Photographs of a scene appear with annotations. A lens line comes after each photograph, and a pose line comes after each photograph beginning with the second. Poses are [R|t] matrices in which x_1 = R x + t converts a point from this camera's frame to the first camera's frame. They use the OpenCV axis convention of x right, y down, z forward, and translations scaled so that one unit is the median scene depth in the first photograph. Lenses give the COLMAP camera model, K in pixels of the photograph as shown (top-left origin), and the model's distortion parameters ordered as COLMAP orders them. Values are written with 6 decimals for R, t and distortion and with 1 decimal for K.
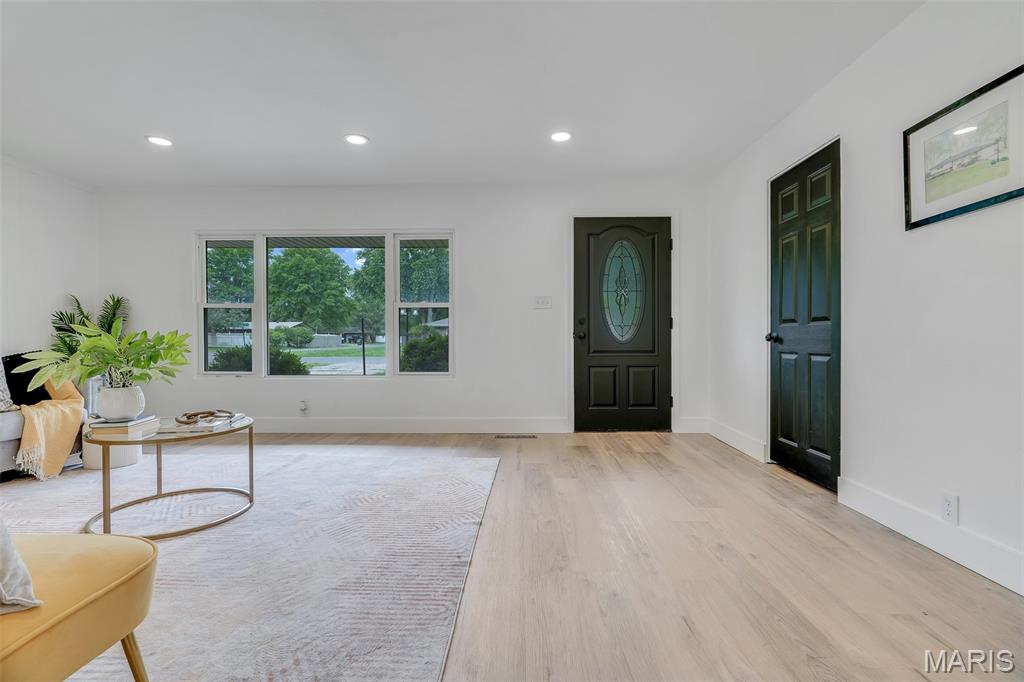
lens RADIAL K [[469.4, 0, 513.6], [0, 469.4, 347.1], [0, 0, 1]] dist [-0.011870, 0.002349]
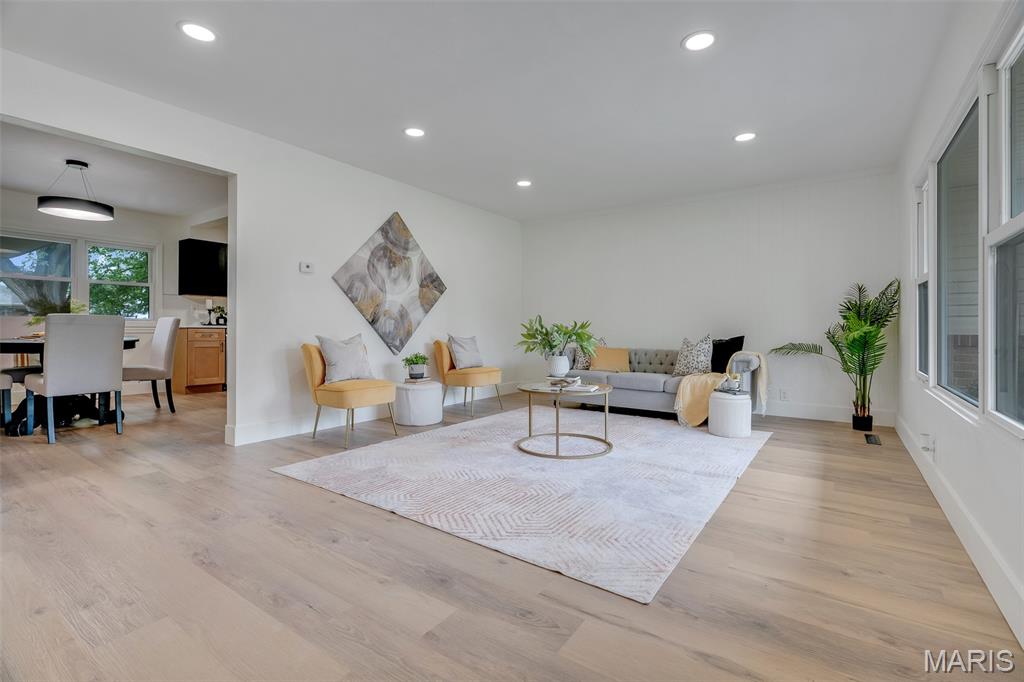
lens RADIAL K [[469.4, 0, 512.9], [0, 469.4, 339.9], [0, 0, 1]] dist [-0.011870, 0.002349]
pose [[-0.554756, 0.022058, -0.831720, 0.335450], [-0.014721, 0.999232, 0.036319, -0.015599], [0.831883, 0.032392, -0.554006, 0.973001]]
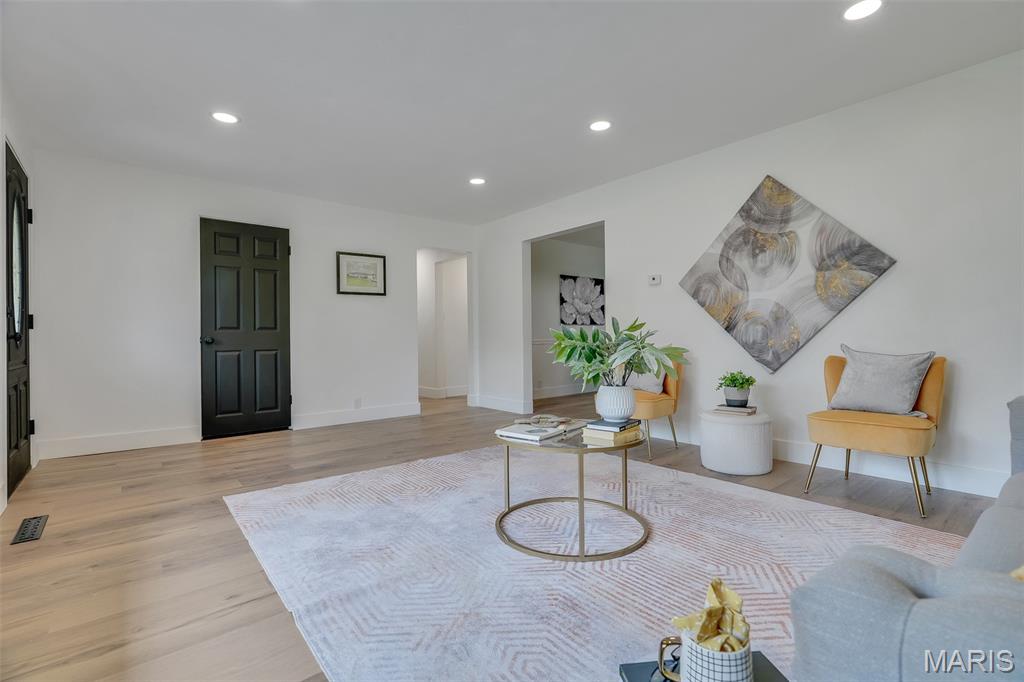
lens RADIAL K [[469.4, 0, 512.4], [0, 469.4, 338.7], [0, 0, 1]] dist [-0.011870, 0.002349]
pose [[-0.655288, 0.009297, 0.755322, -0.785302], [0.025276, 0.999634, 0.009624, -0.013503], [-0.754956, 0.025398, -0.655284, 0.980140]]
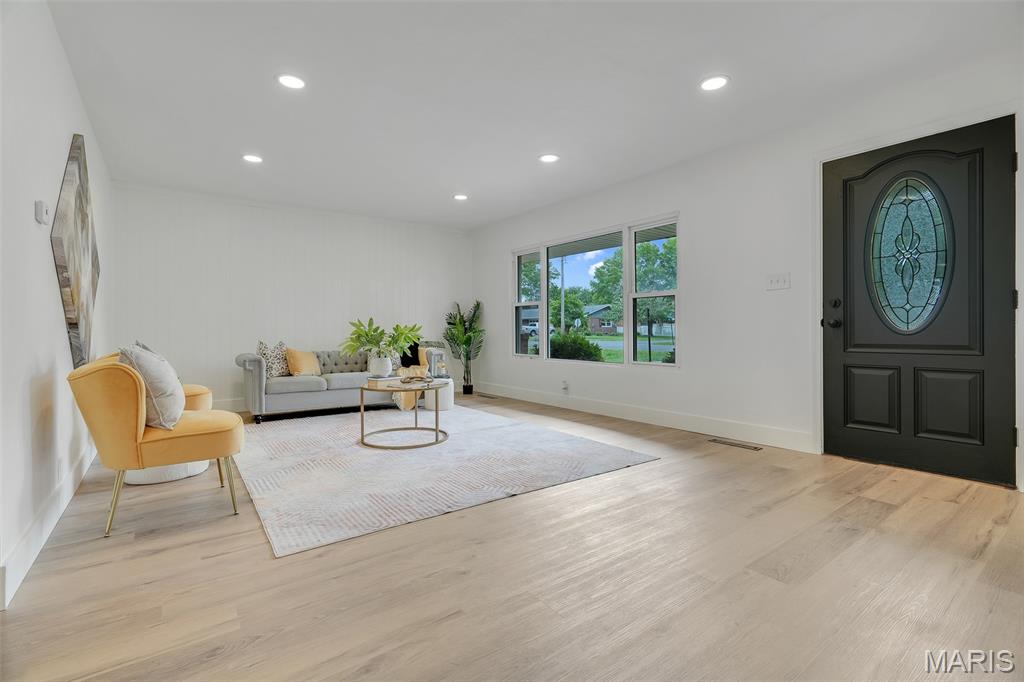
lens RADIAL K [[469.4, 0, 508.2], [0, 469.4, 335.1], [0, 0, 1]] dist [-0.011870, 0.002349]
pose [[0.608012, 0.006514, -0.793901, 0.443336], [-0.009465, 0.999955, 0.000956, -0.002036], [0.793872, 0.006933, 0.608046, 0.174709]]
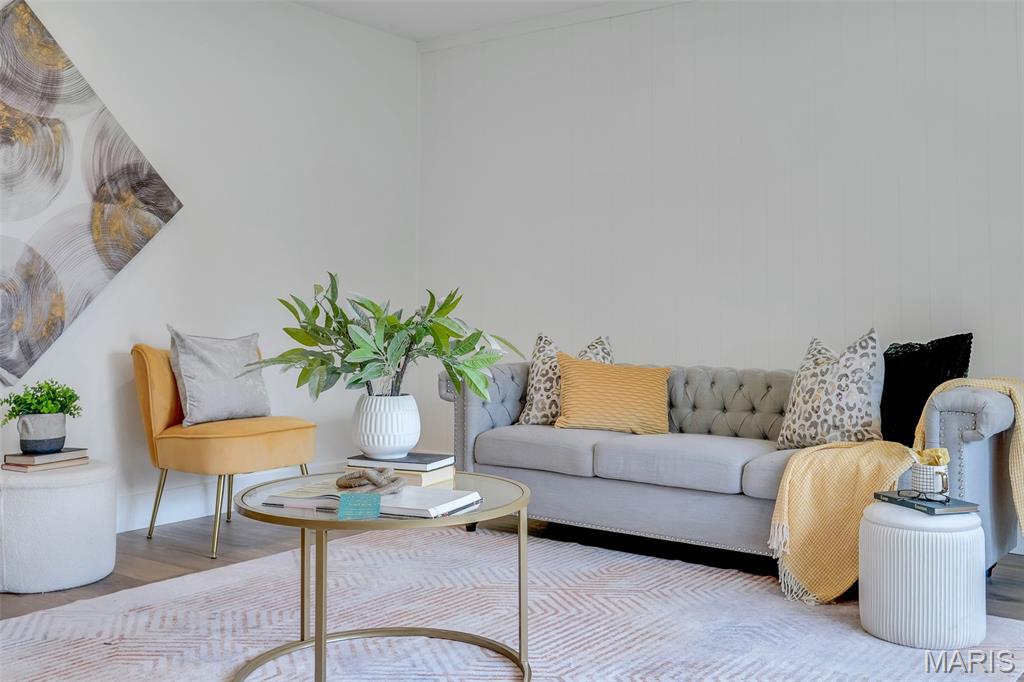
lens RADIAL K [[1026.7, 0, 505.1], [0, 1026.7, 275.8], [0, 0, 1]] dist [0.019492, 0.000000]
pose [[-0.575726, -0.026742, -0.817205, 0.038239], [-0.015174, 0.999642, -0.022022, -0.016724], [0.817502, -0.000278, -0.575926, 0.988897]]
